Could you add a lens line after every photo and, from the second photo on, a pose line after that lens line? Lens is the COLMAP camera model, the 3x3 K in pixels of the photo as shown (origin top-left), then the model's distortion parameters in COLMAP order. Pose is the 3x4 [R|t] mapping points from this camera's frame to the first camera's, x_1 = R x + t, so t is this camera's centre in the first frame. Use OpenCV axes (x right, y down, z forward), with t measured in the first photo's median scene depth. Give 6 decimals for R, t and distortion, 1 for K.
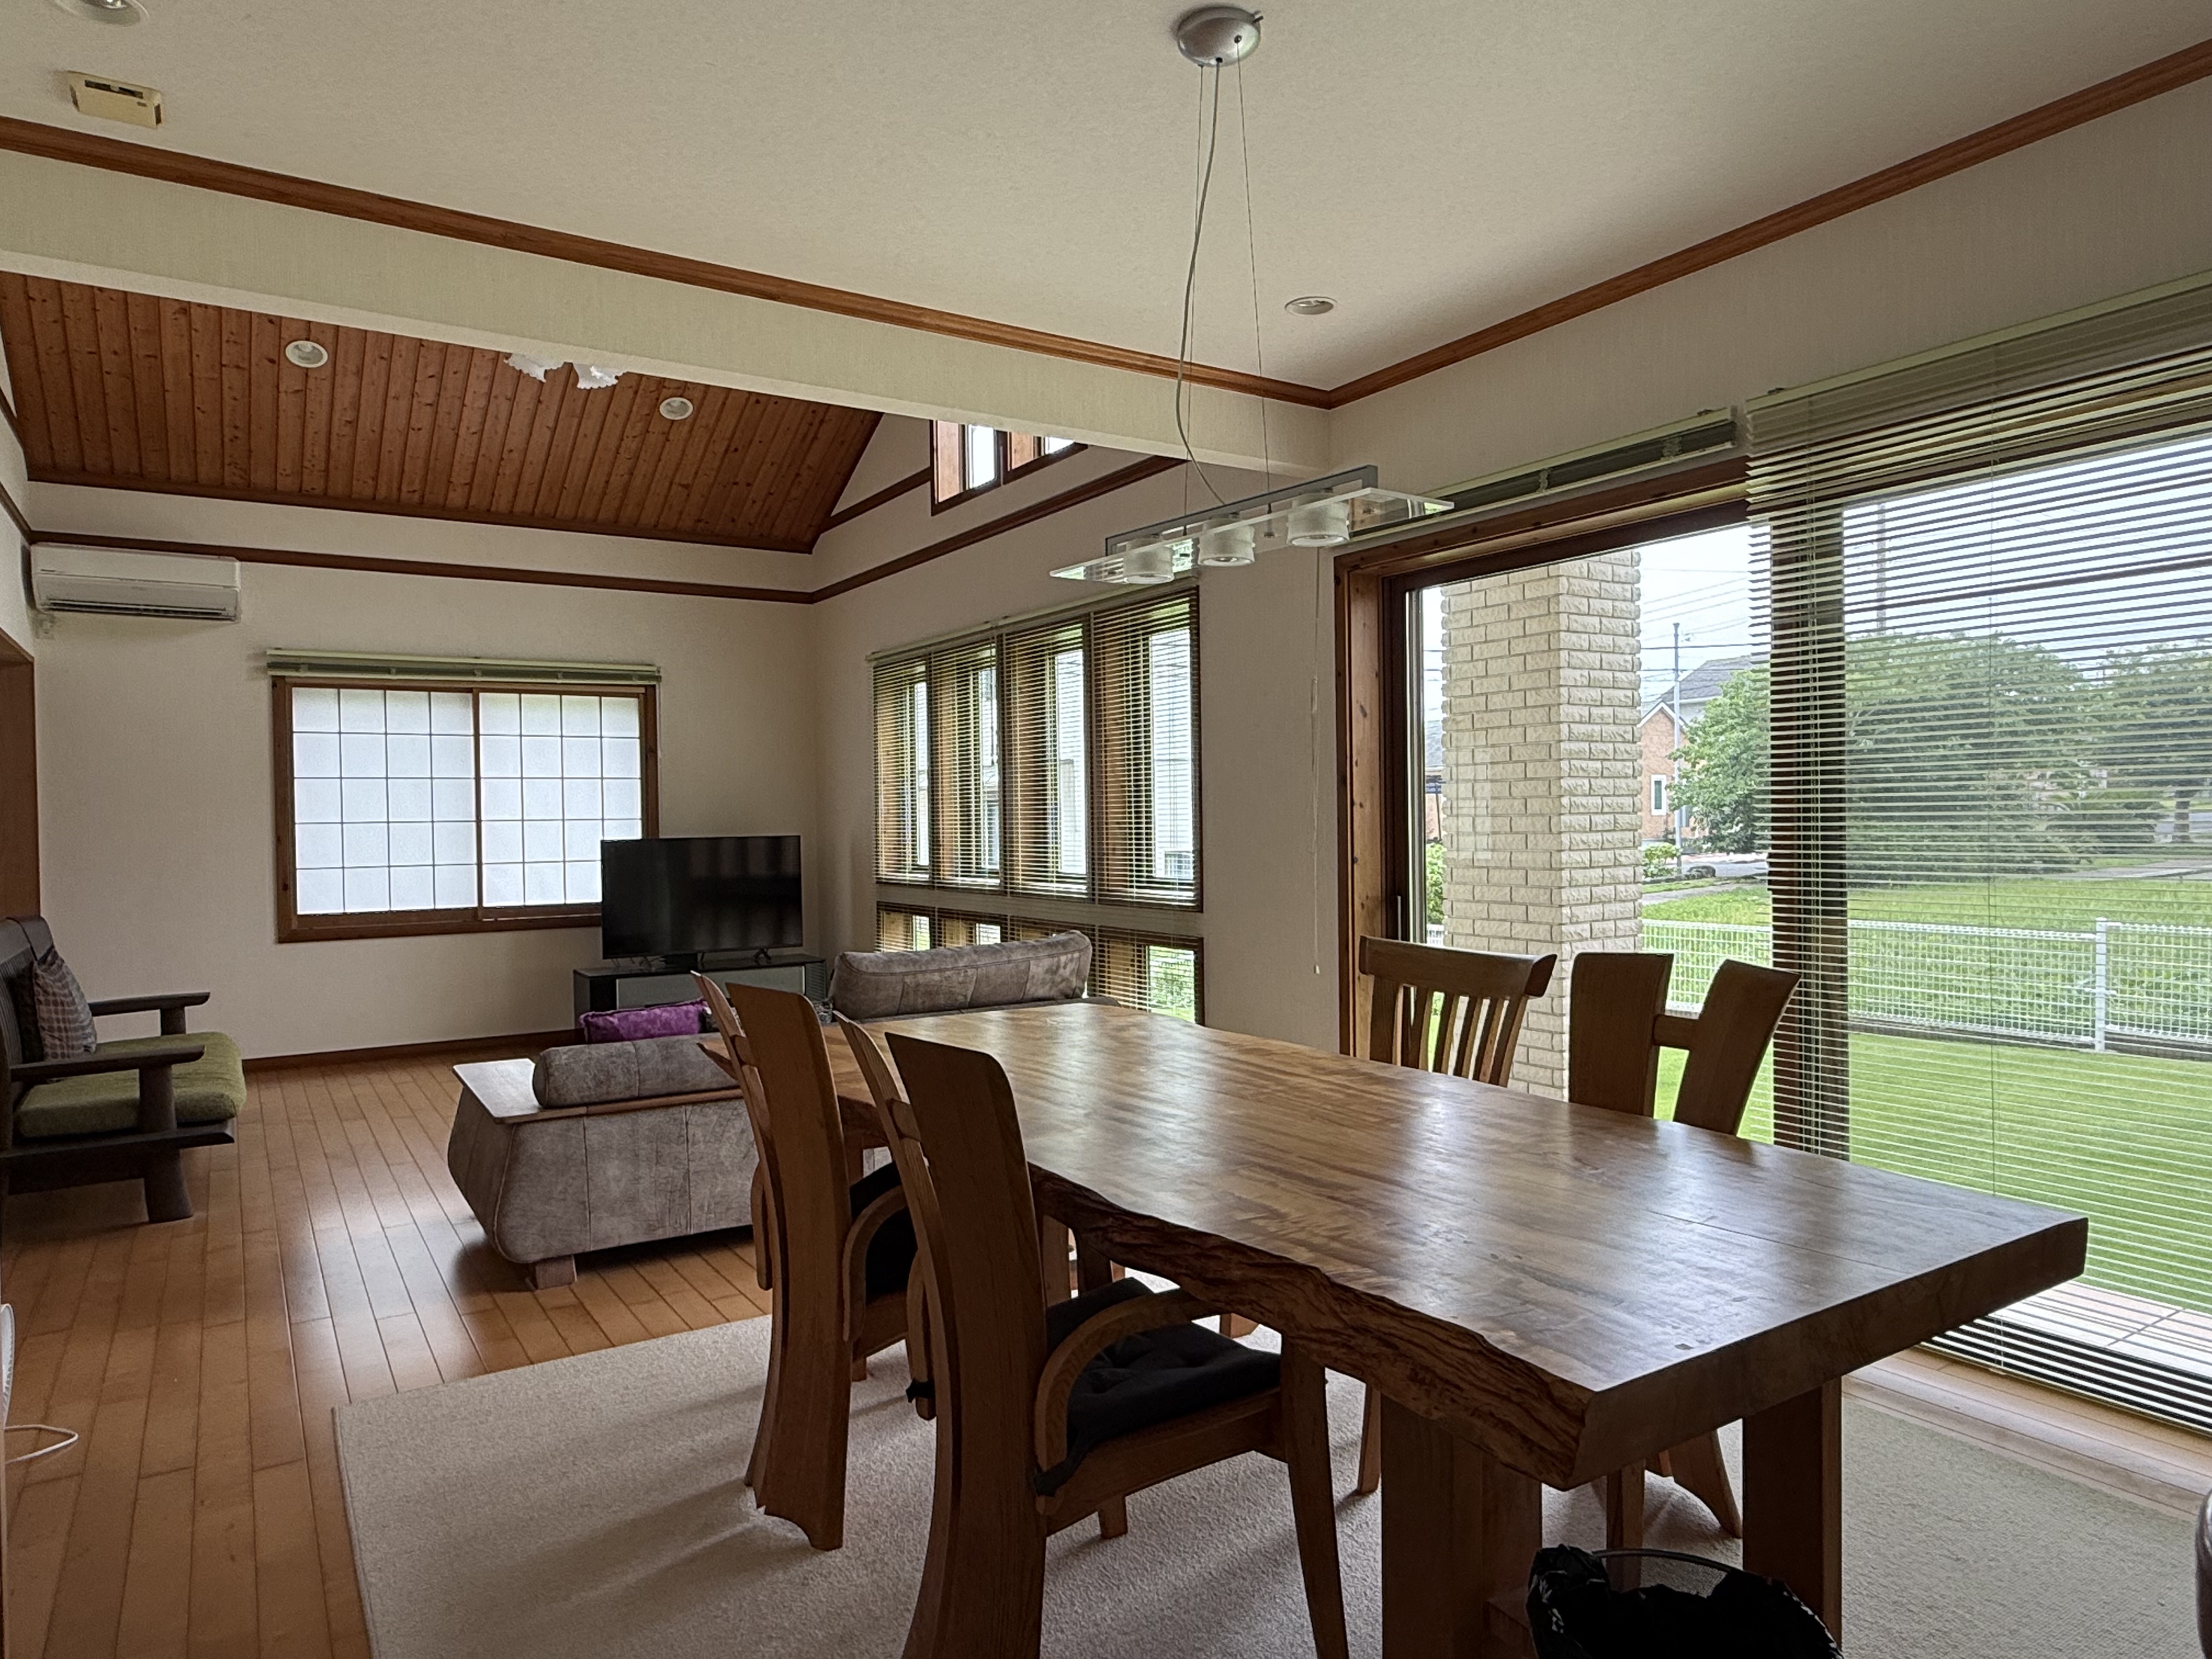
lens RADIAL K [[1370.1, 0, 1106.1], [0, 1370.1, 841.5], [0, 0, 1]] dist [-0.006896, -0.001896]
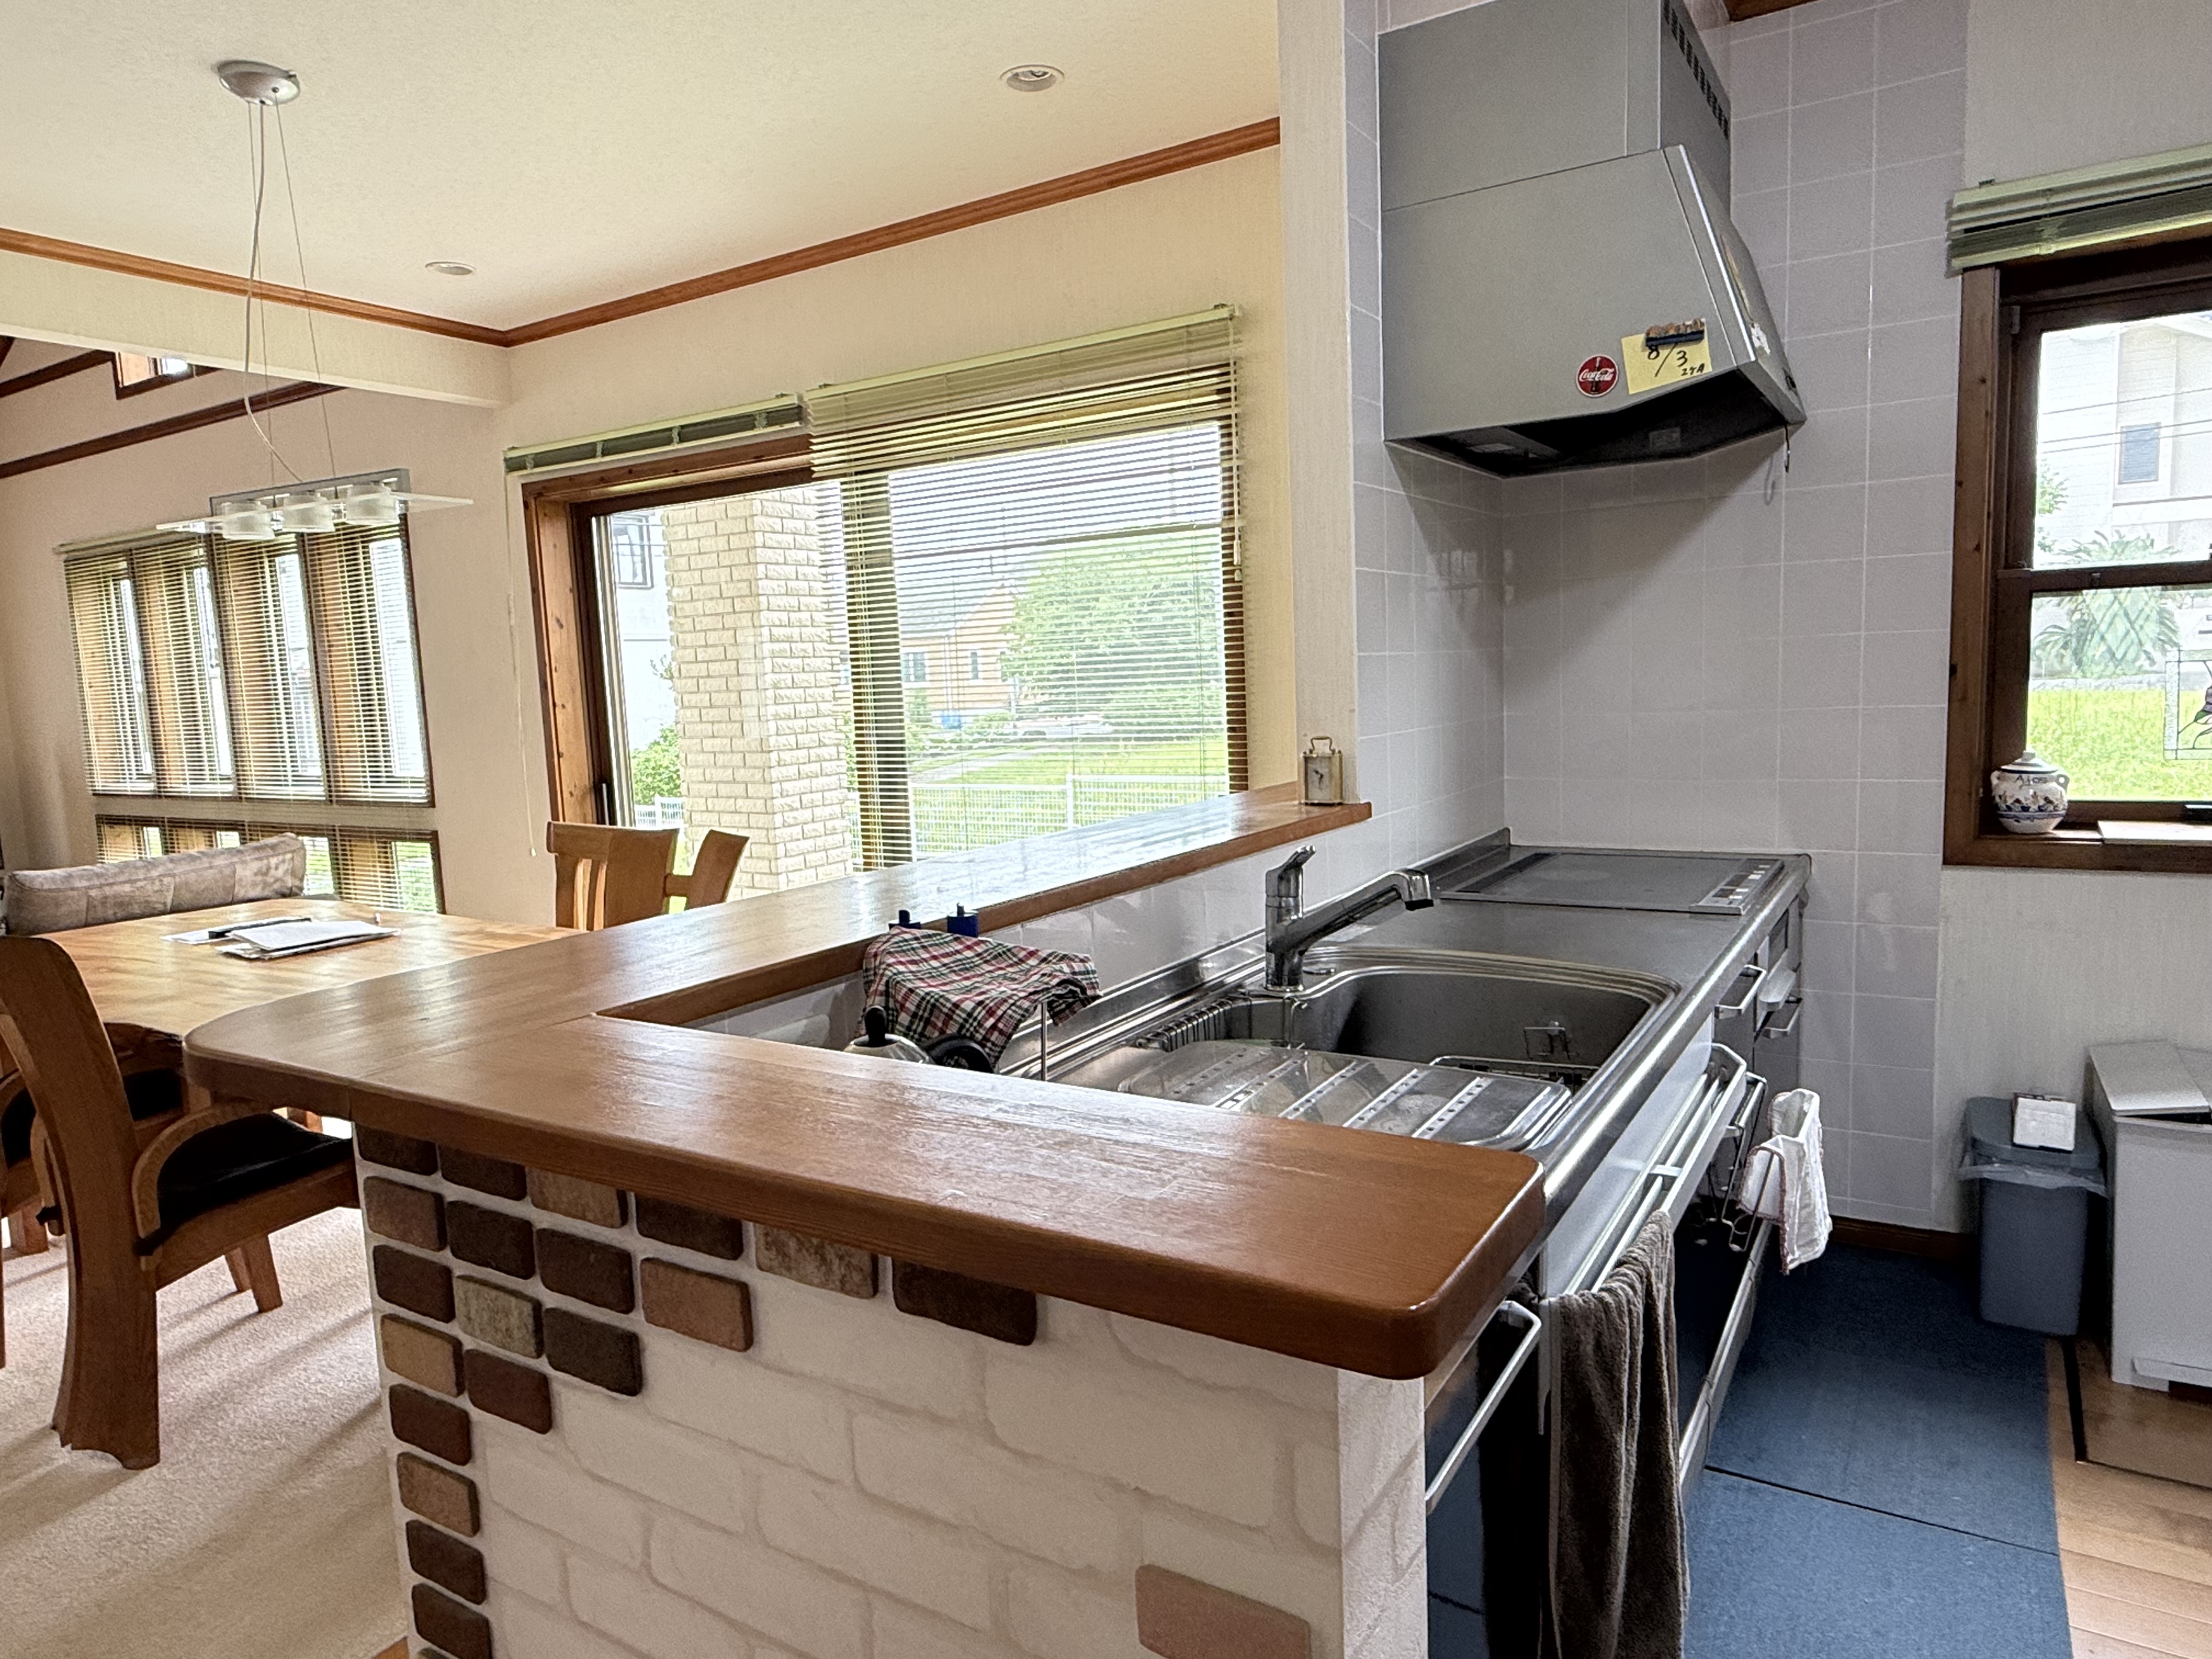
lens RADIAL K [[1370.1, 0, 1102.0], [0, 1370.1, 840.0], [0, 0, 1]] dist [-0.006896, -0.001896]
pose [[0.904685, -0.073478, 0.419698, 0.090208], [0.034561, 0.994427, 0.099600, -0.011795], [-0.424678, -0.075601, 0.902183, -0.195166]]
